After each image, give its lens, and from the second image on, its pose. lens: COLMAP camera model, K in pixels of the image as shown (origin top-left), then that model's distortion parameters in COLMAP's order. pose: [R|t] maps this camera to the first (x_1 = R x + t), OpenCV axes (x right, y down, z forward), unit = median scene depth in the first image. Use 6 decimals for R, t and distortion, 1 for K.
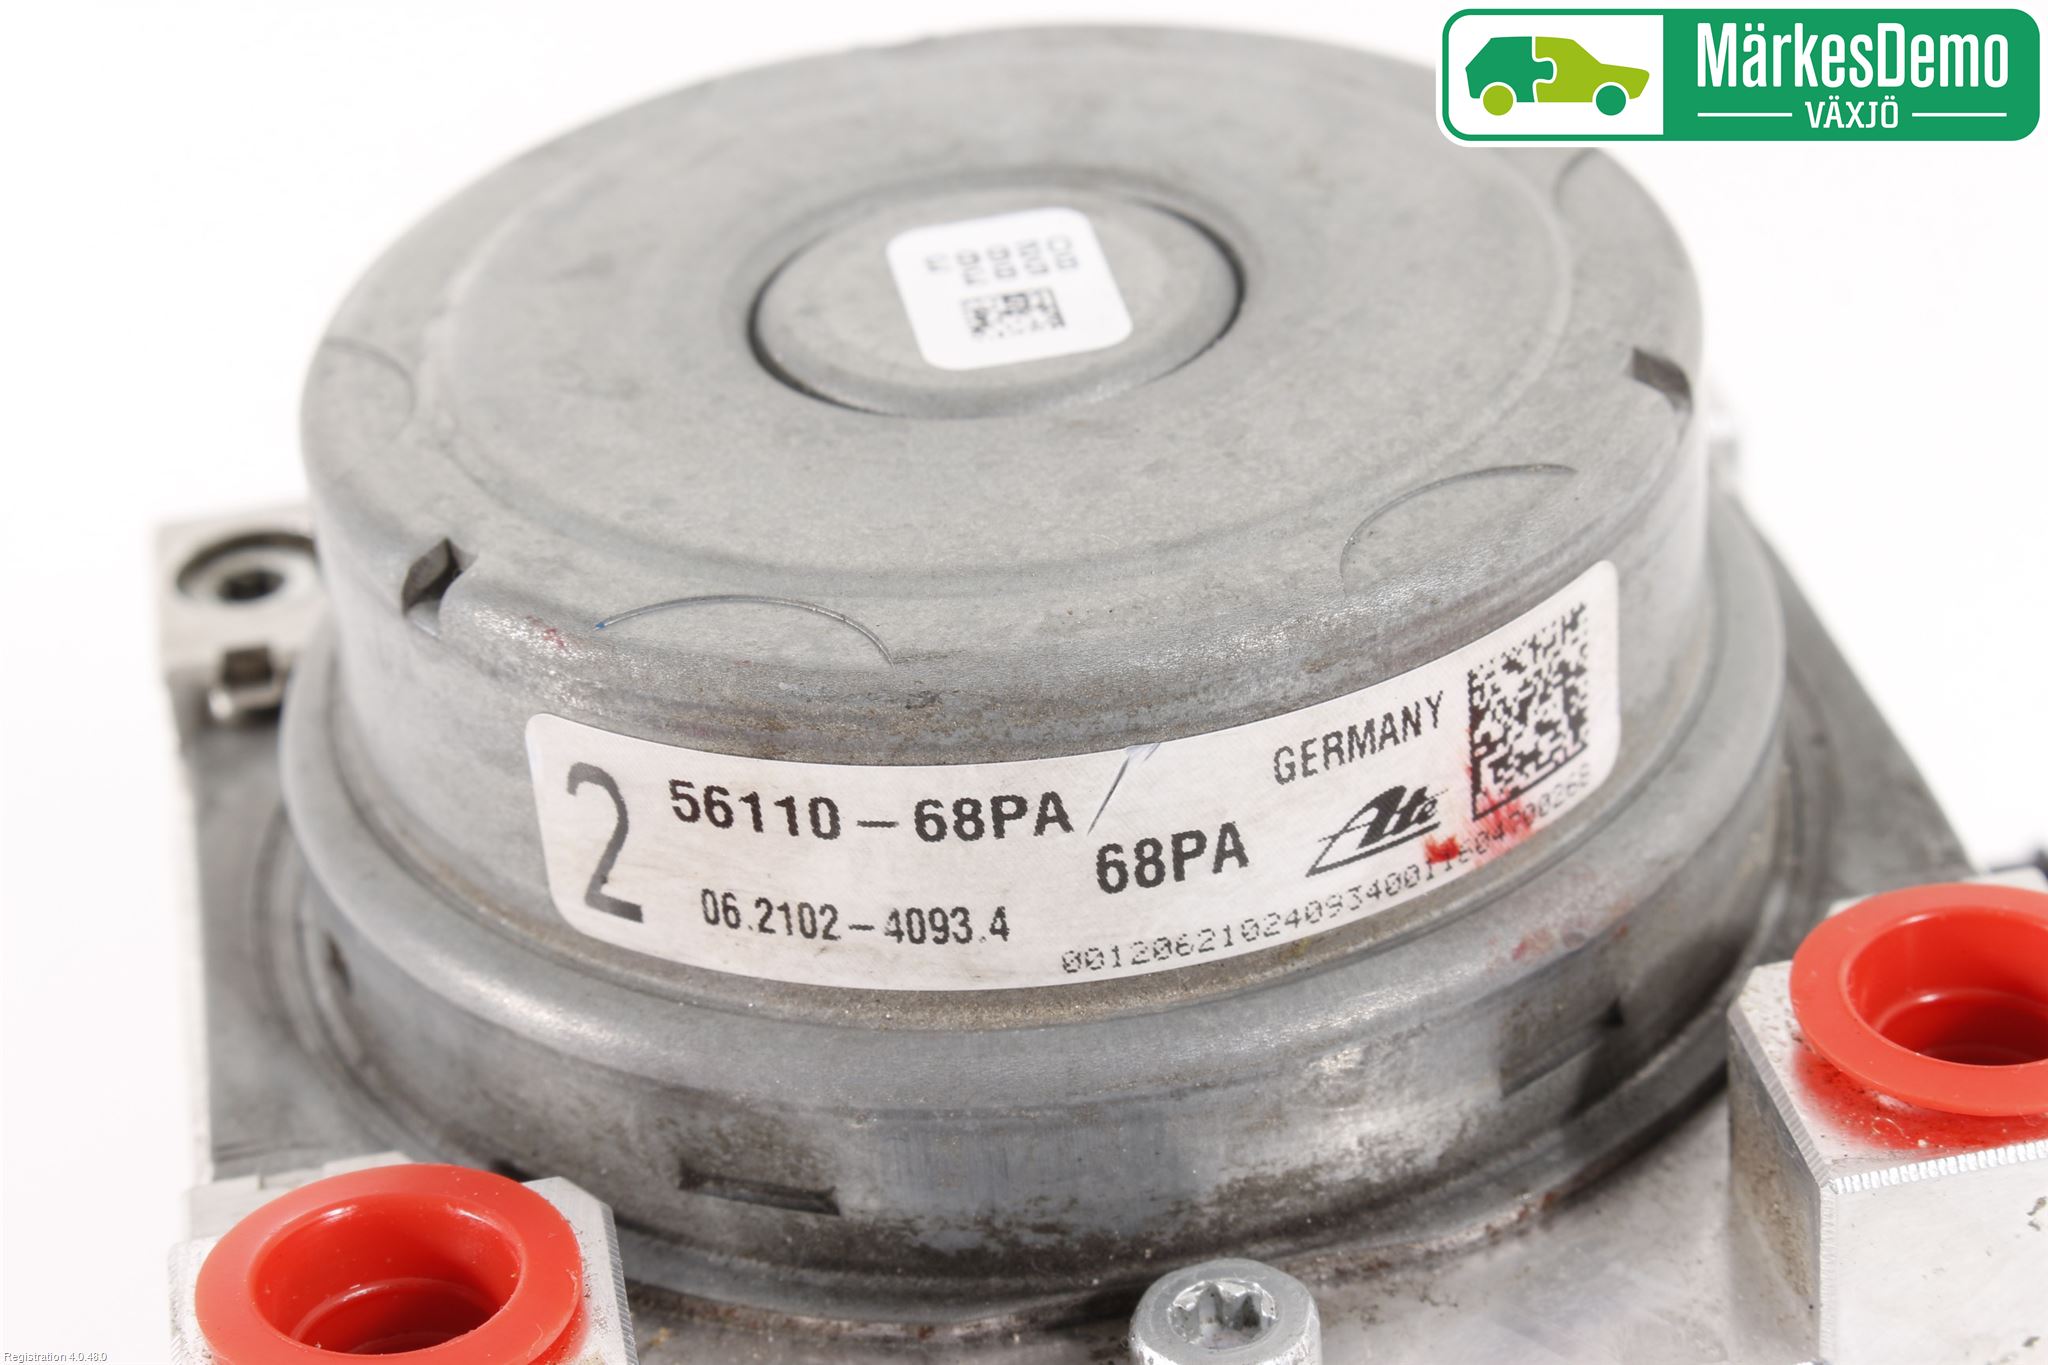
lens RADIAL K [[4788.8, 0, 1024.0], [0, 4788.8, 682.5], [0, 0, 1]] dist [-0.022696, 0.210790]
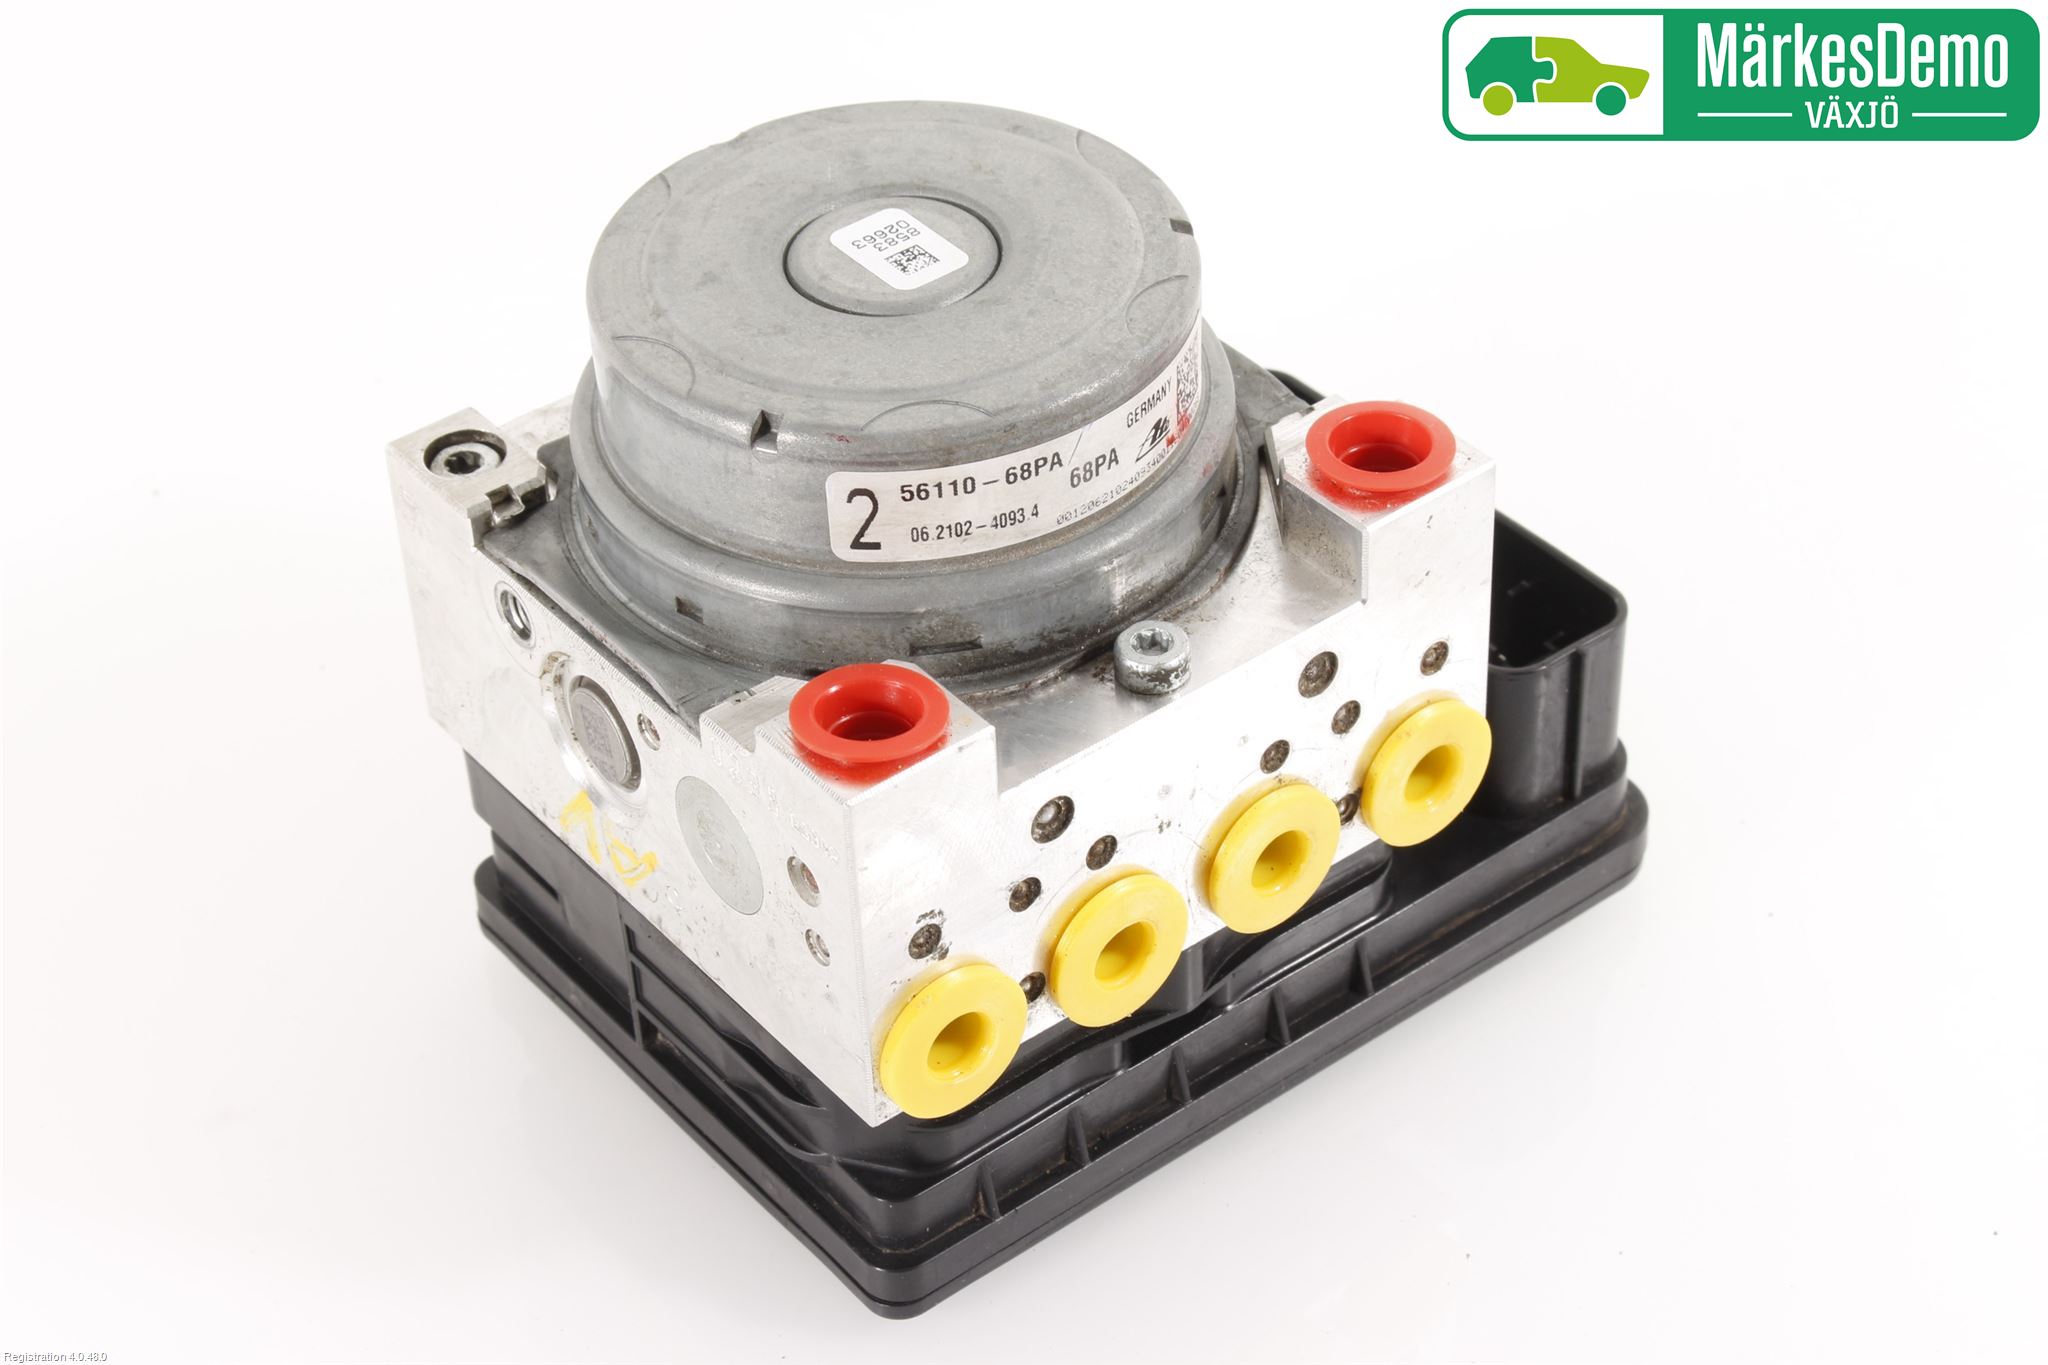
lens RADIAL K [[4350.4, 0, 1024.0], [0, 4350.4, 682.5], [0, 0, 1]] dist [-0.043701, -0.030645]
pose [[0.877717, -0.255544, 0.405353, -0.911450], [0.215094, 0.966028, 0.143262, -0.180015], [-0.428192, -0.038555, 0.902865, -0.978085]]
